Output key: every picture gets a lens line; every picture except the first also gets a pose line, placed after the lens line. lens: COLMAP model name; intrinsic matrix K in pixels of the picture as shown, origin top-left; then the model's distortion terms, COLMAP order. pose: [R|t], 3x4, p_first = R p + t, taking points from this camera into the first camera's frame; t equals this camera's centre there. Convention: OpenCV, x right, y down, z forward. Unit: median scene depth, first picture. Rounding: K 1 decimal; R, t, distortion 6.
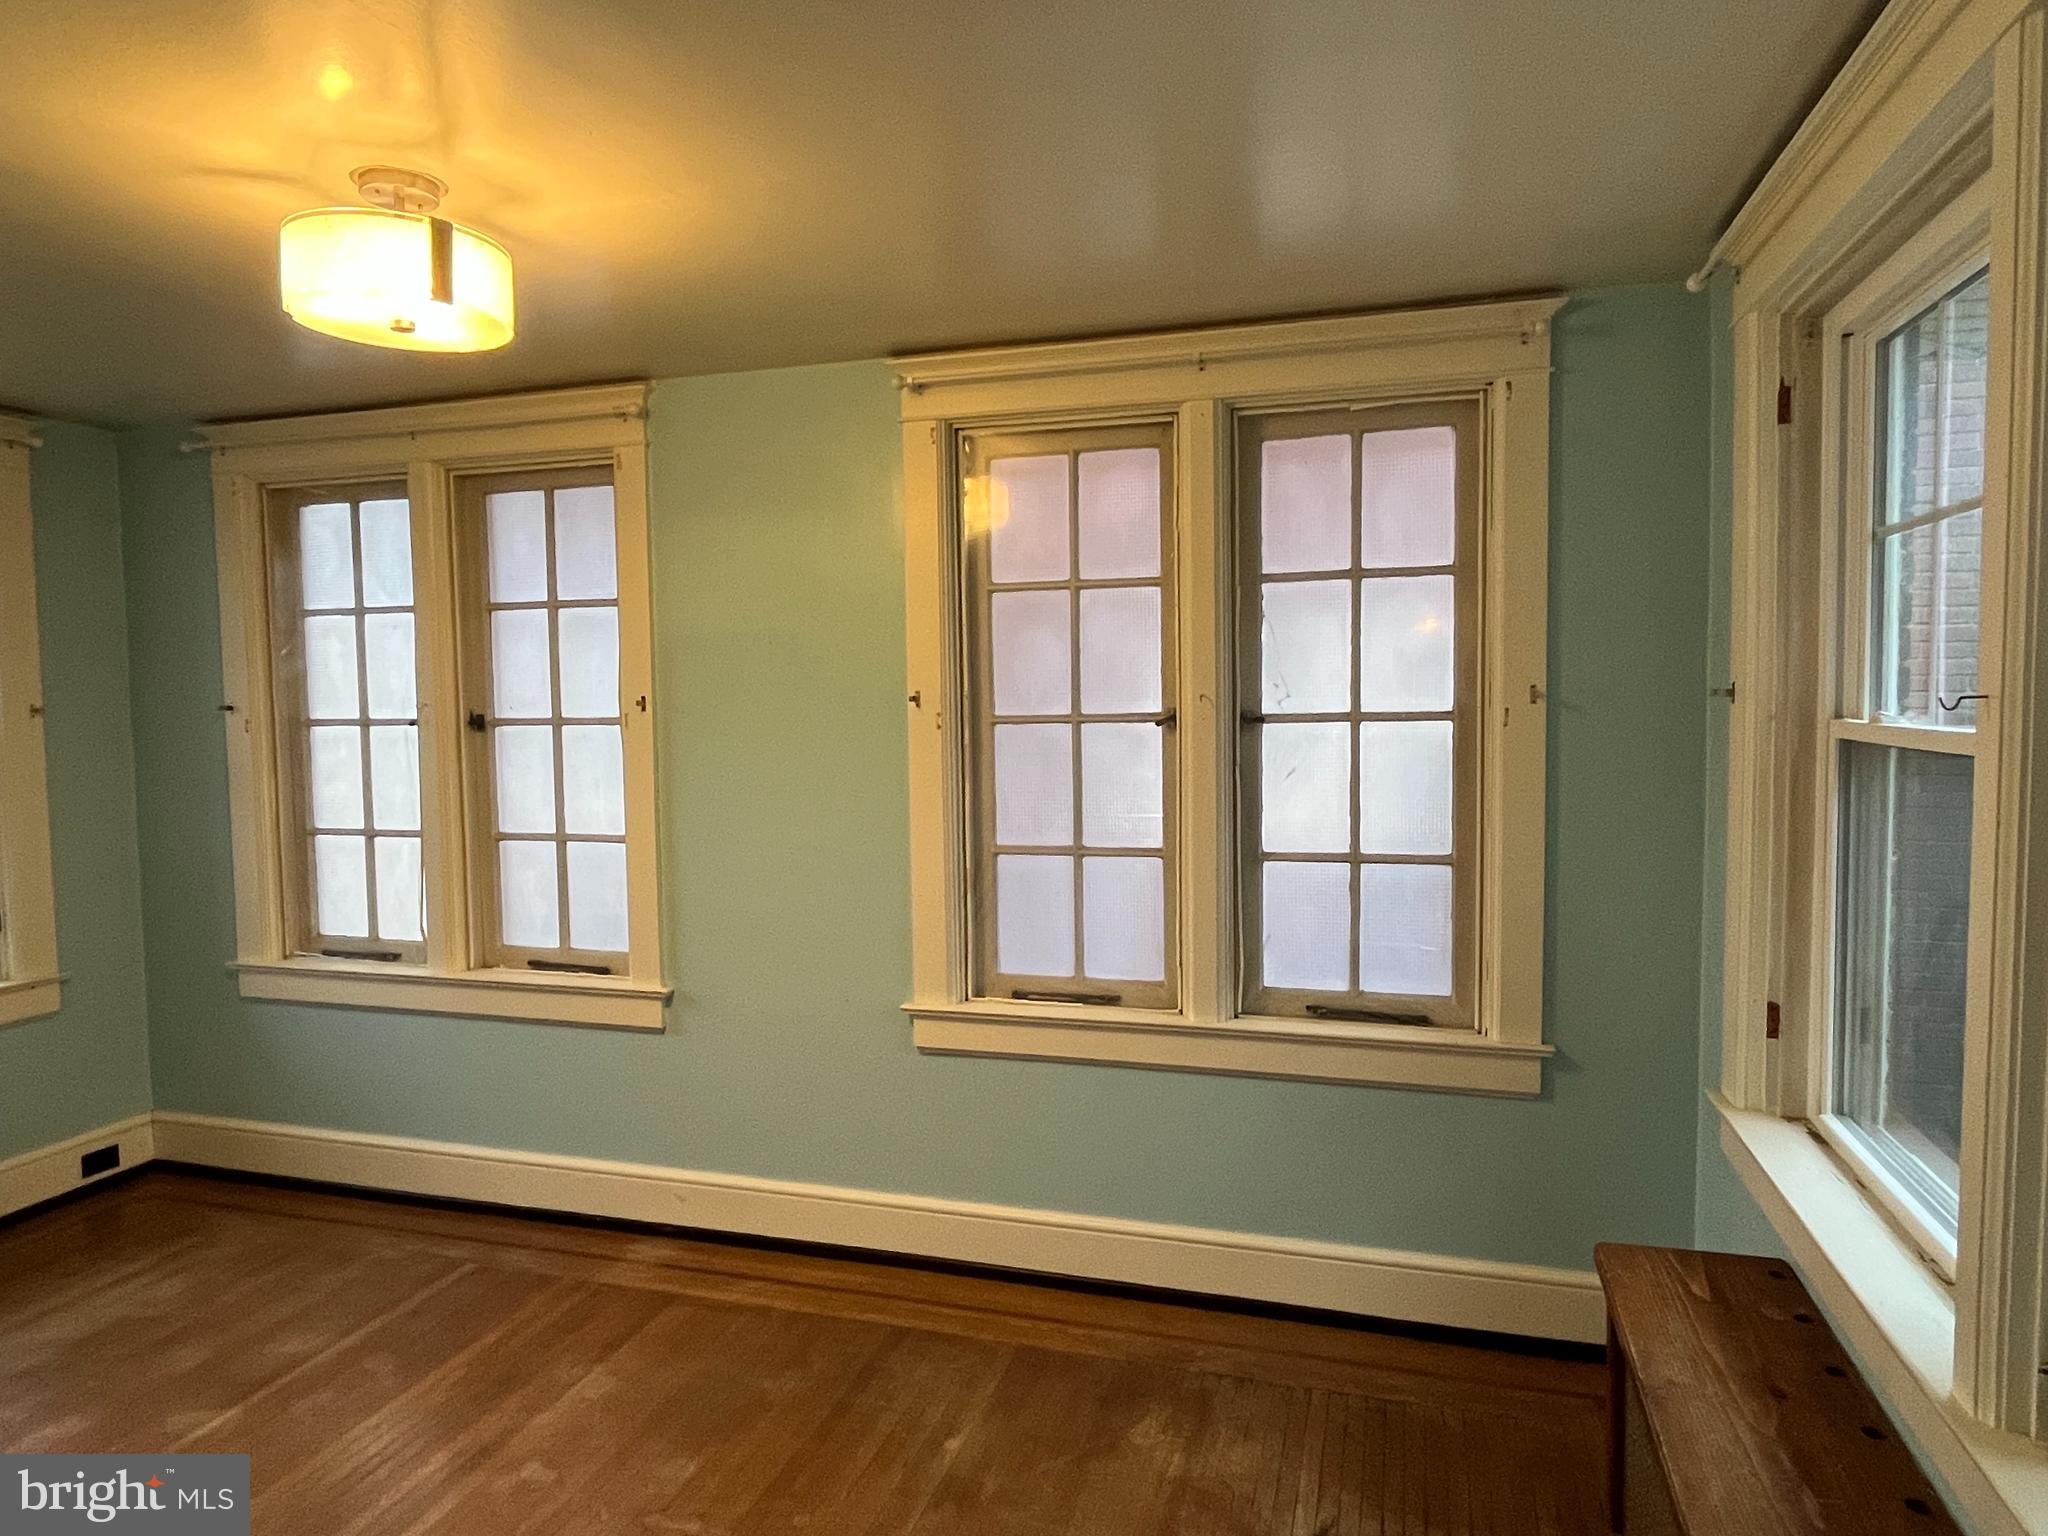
lens RADIAL K [[1288.7, 0, 1010.9], [0, 1288.7, 766.1], [0, 0, 1]] dist [0.001101, -0.000125]
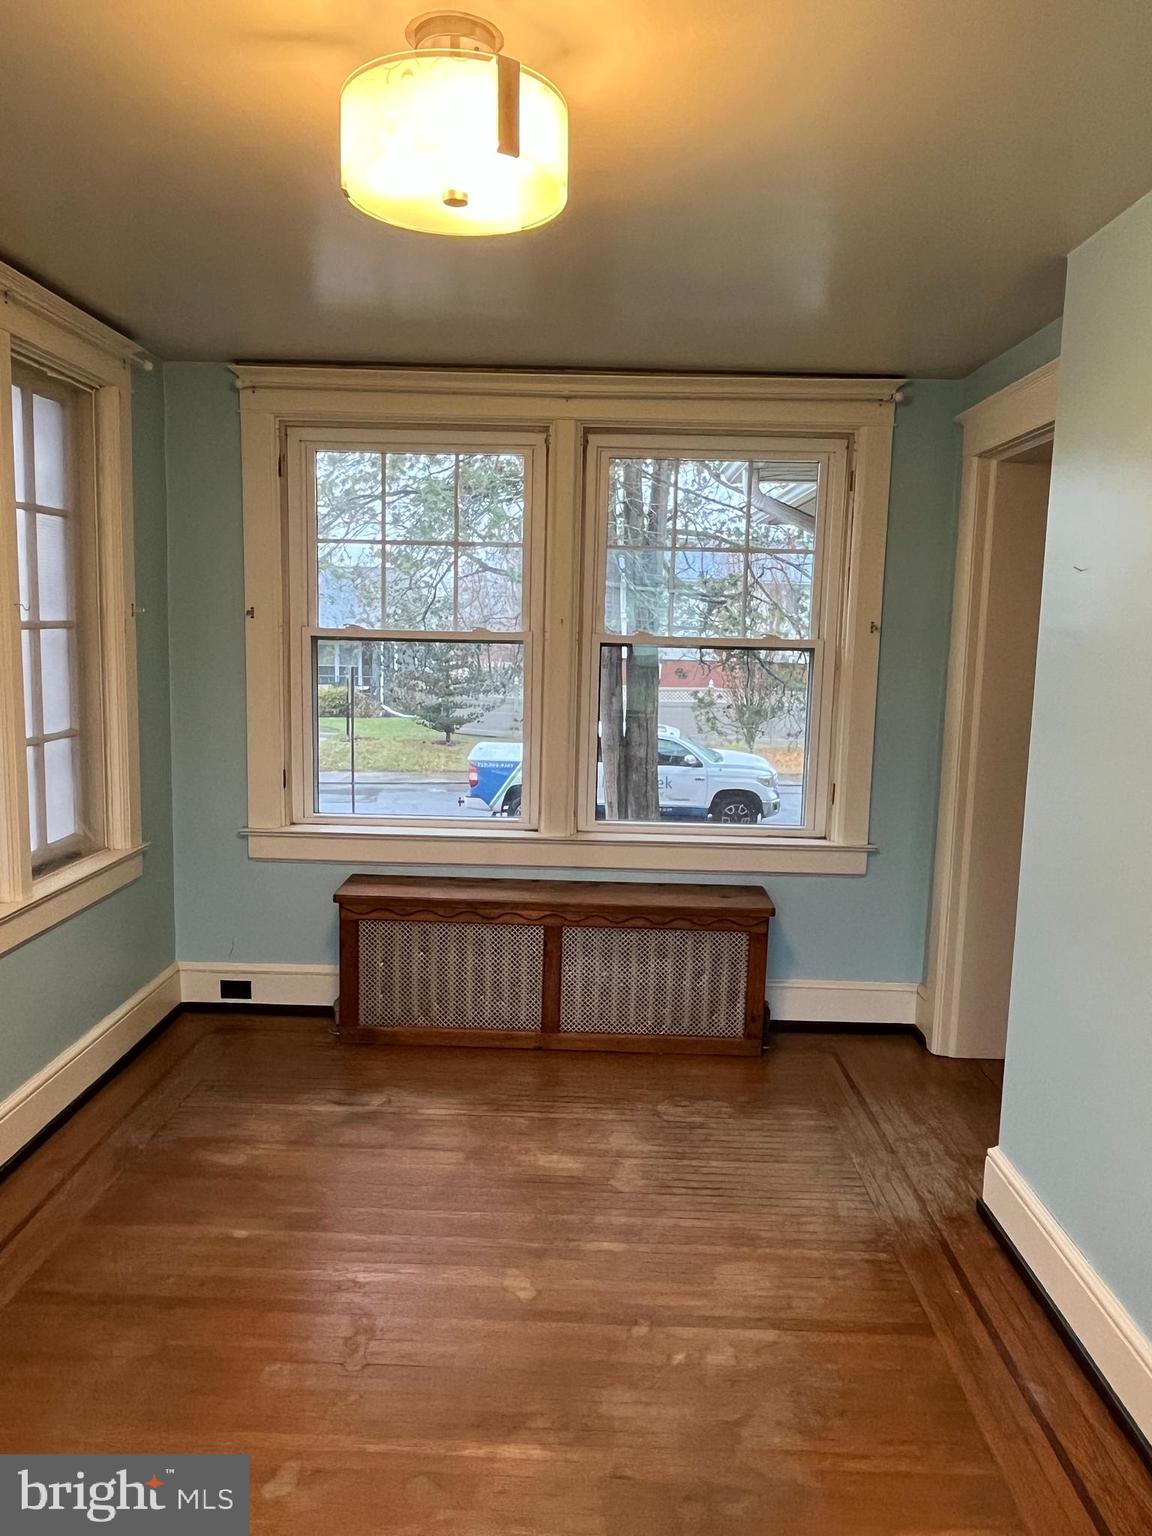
lens RADIAL K [[1116.5, 0, 576.0], [0, 1116.5, 768.0], [0, 0, 1]] dist [0.003417, 0.000938]
pose [[-0.284404, -0.126590, 0.950310, -1.061013], [0.037649, 0.989005, 0.143012, -0.040381], [-0.957965, 0.076452, -0.276510, 0.949436]]
